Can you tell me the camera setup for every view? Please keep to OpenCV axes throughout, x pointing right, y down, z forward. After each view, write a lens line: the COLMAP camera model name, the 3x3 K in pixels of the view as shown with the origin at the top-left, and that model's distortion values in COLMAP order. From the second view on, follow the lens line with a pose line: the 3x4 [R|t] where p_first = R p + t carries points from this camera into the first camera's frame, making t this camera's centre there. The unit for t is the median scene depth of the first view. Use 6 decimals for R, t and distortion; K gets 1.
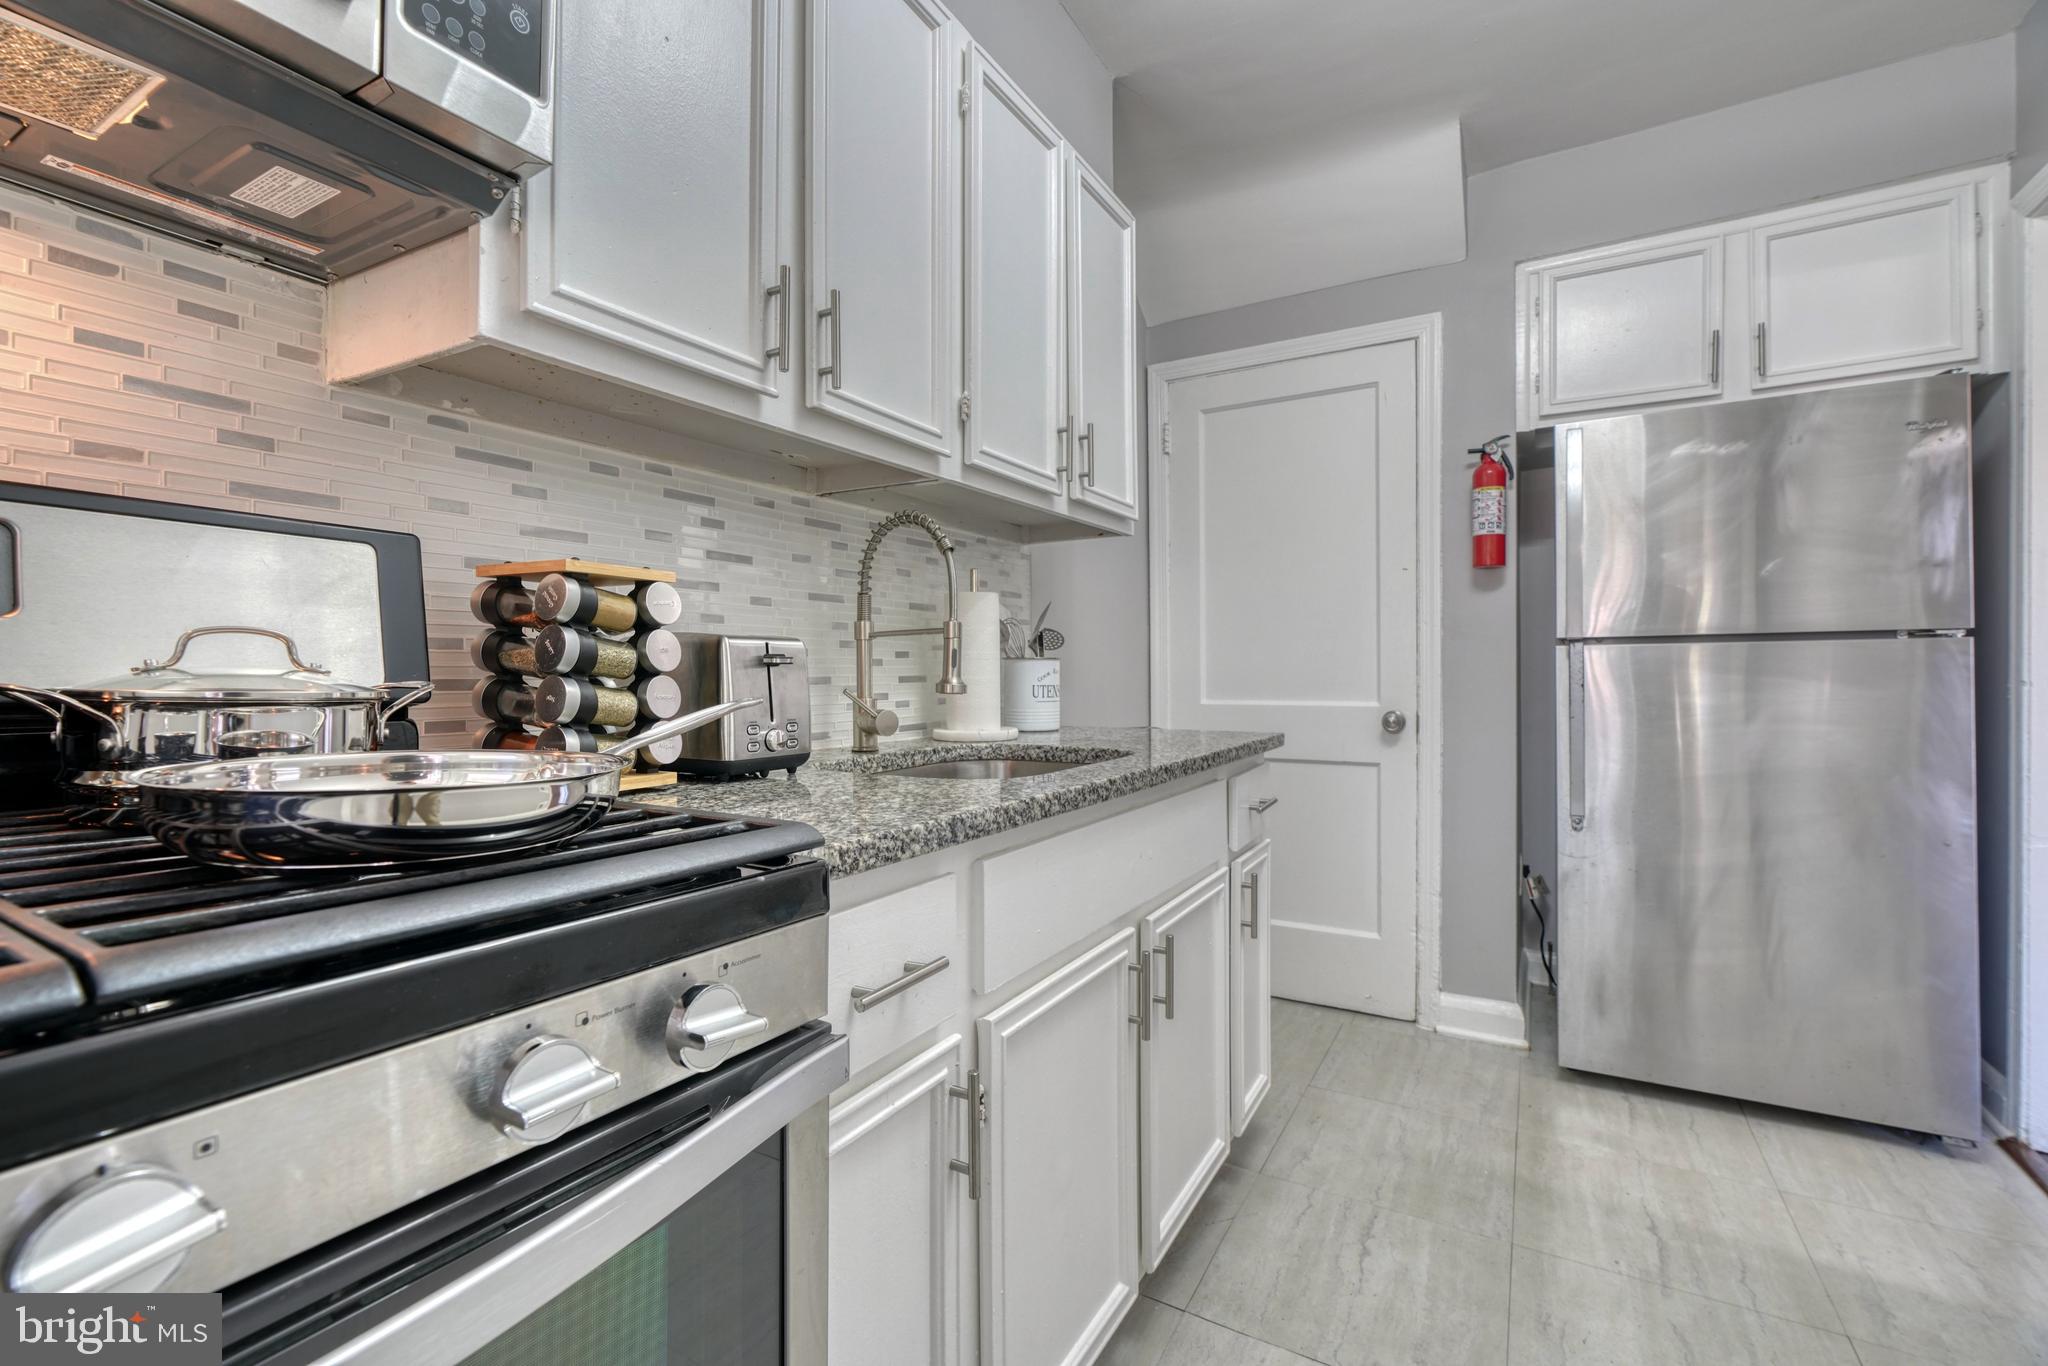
lens RADIAL K [[896.7, 0, 1014.7], [0, 896.7, 673.2], [0, 0, 1]] dist [-0.009009, 0.001137]
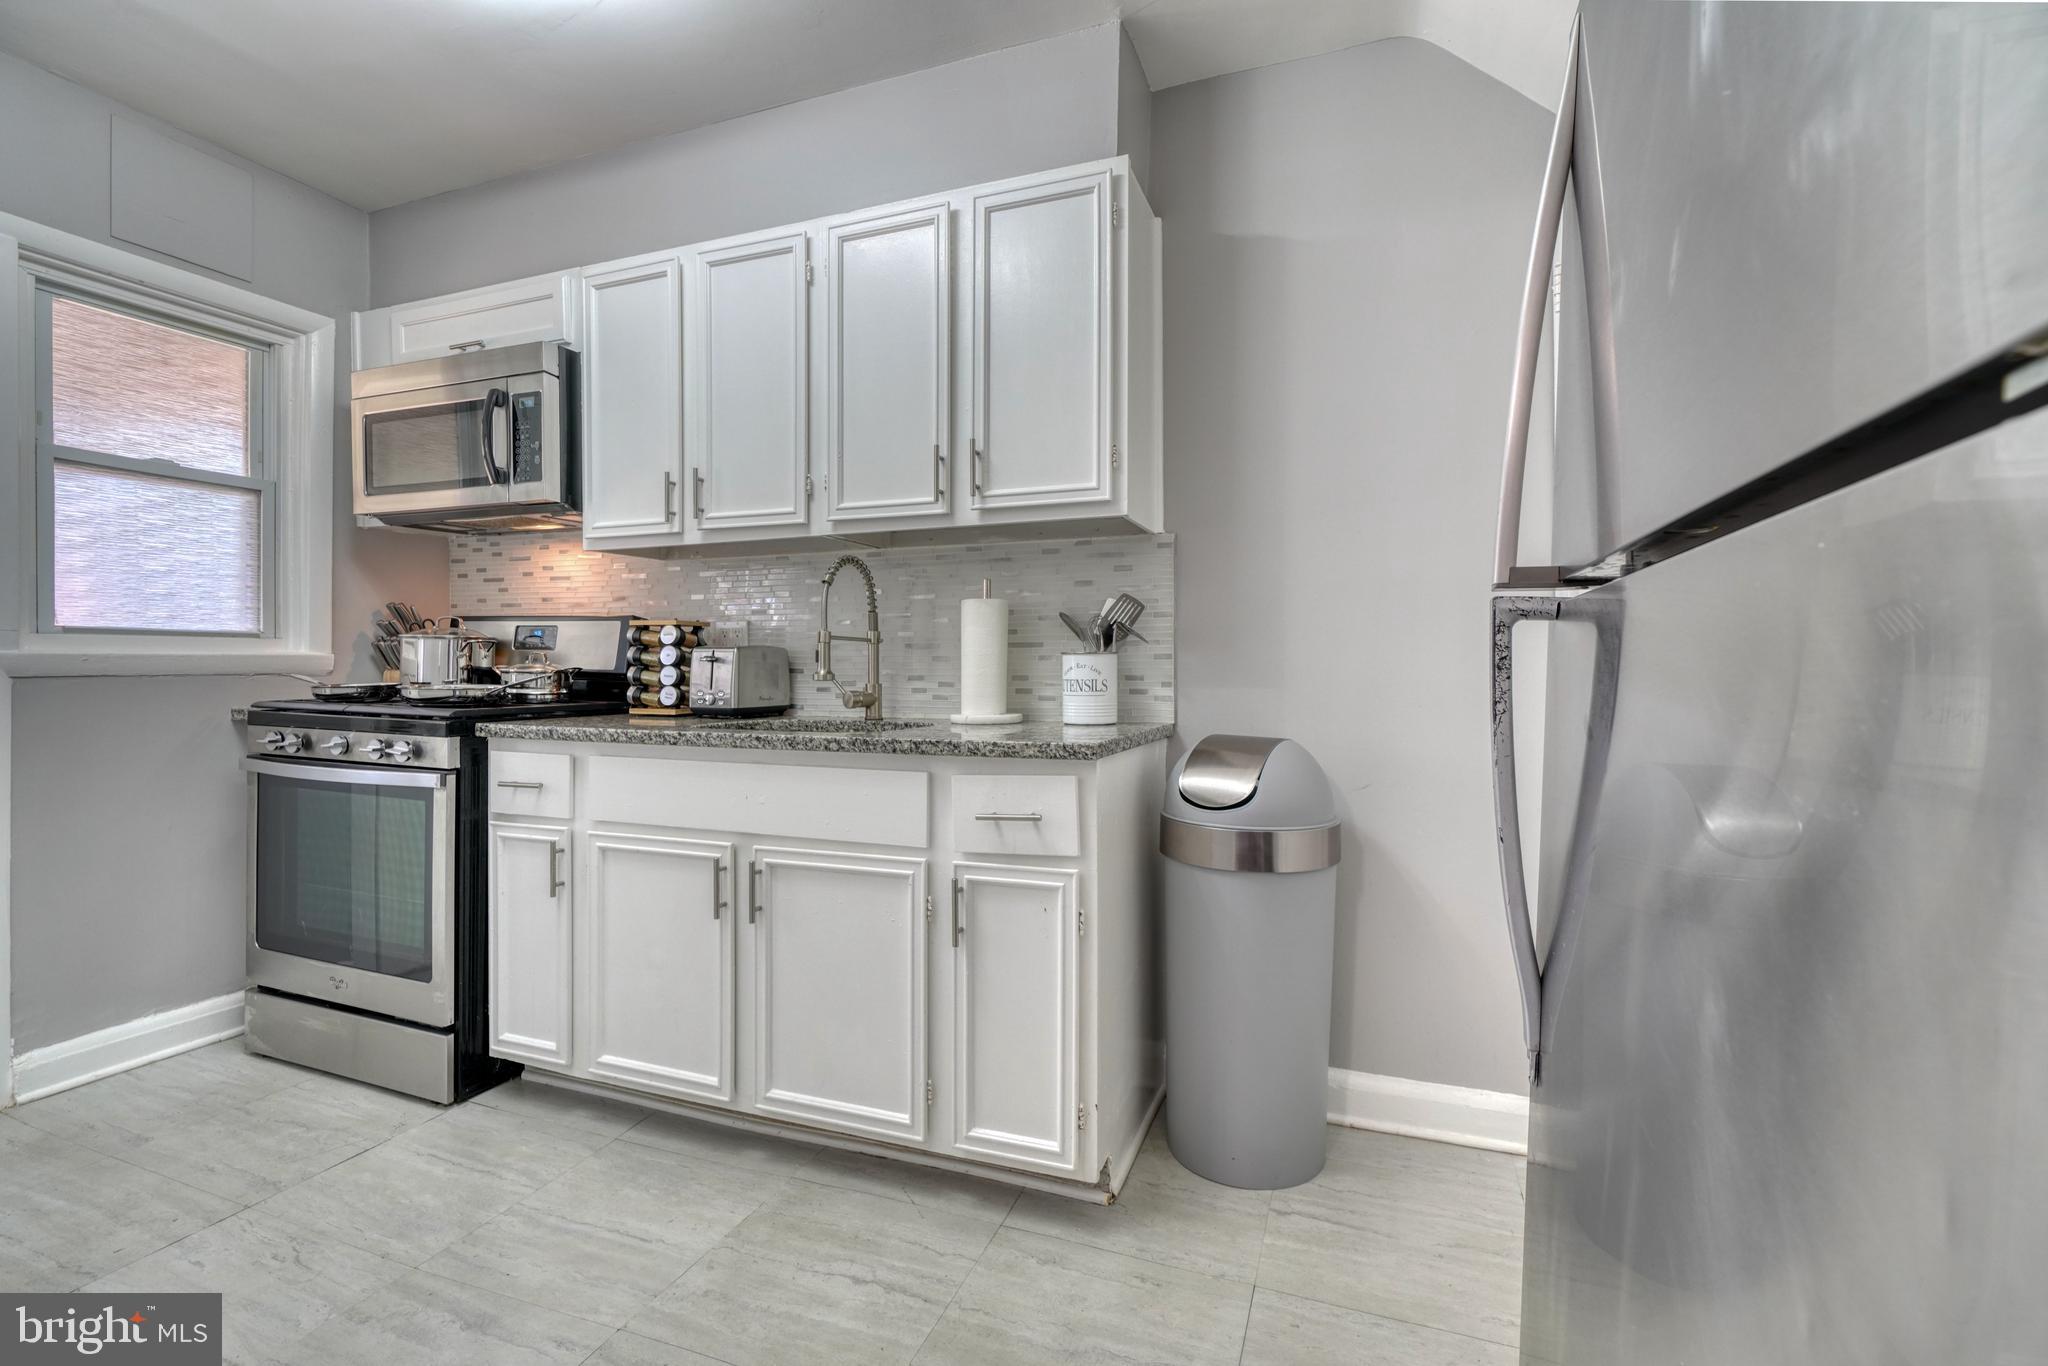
lens RADIAL K [[912.9, 0, 1021.0], [0, 912.9, 666.2], [0, 0, 1]] dist [-0.012157, 0.005115]
pose [[0.165837, 0.002982, -0.986149, 1.931771], [-0.005370, 0.999983, 0.002121, -0.006993], [0.986139, 0.004944, 0.165850, 1.421449]]
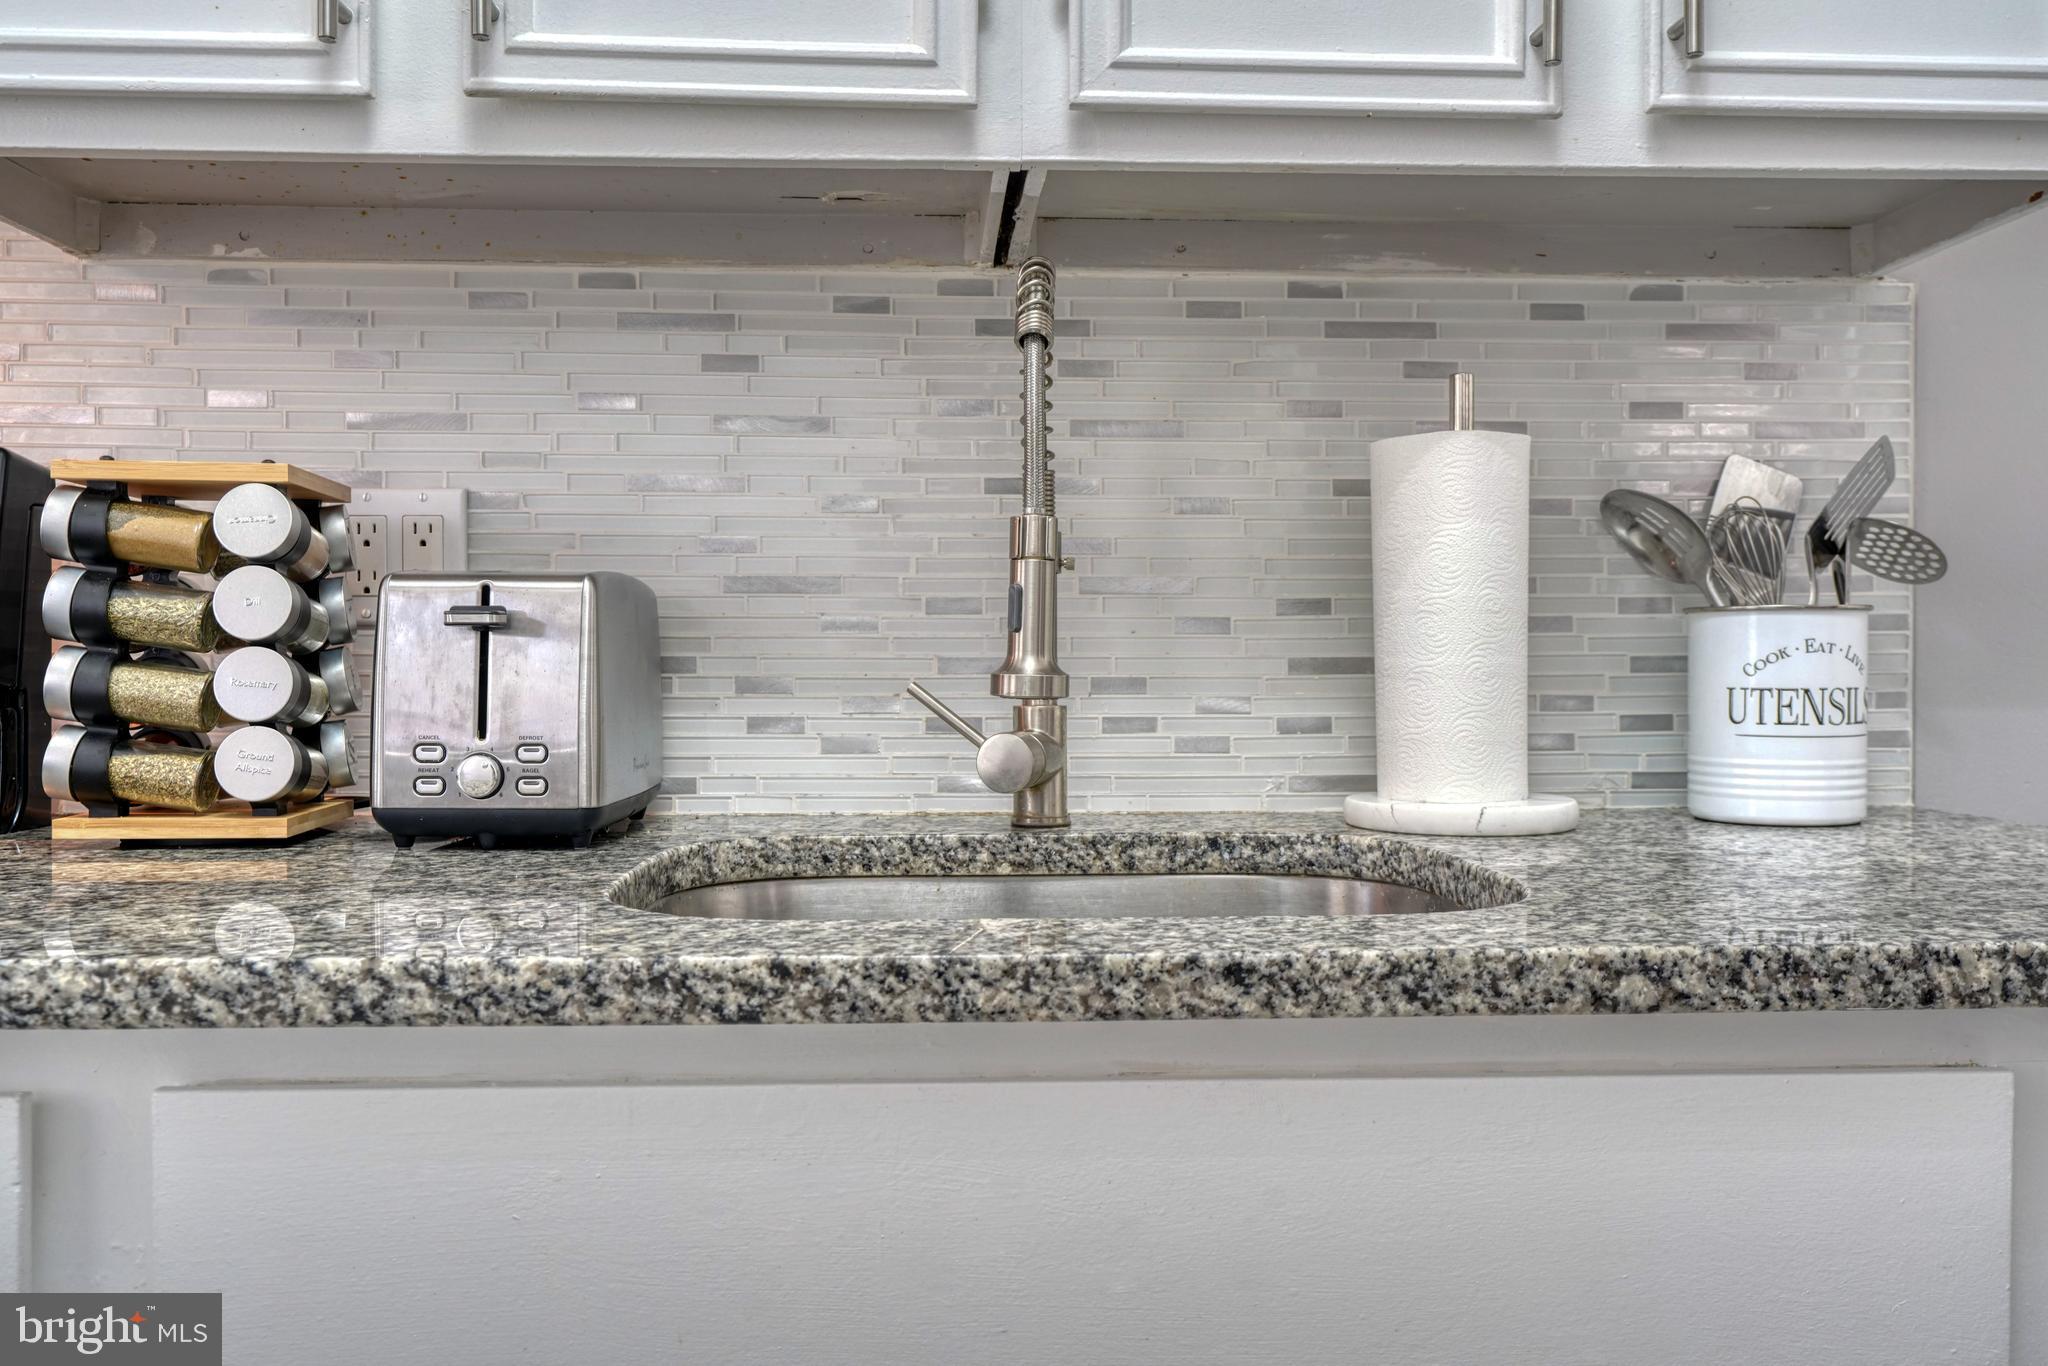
lens RADIAL K [[1561.4, 0, 1014.9], [0, 1561.4, 687.0], [0, 0, 1]] dist [0.002649, -0.003039]
pose [[0.553136, 0.017959, -0.832897, 0.672248], [-0.005940, 0.999827, 0.017613, 0.007902], [0.833070, -0.004795, 0.553147, 0.808658]]
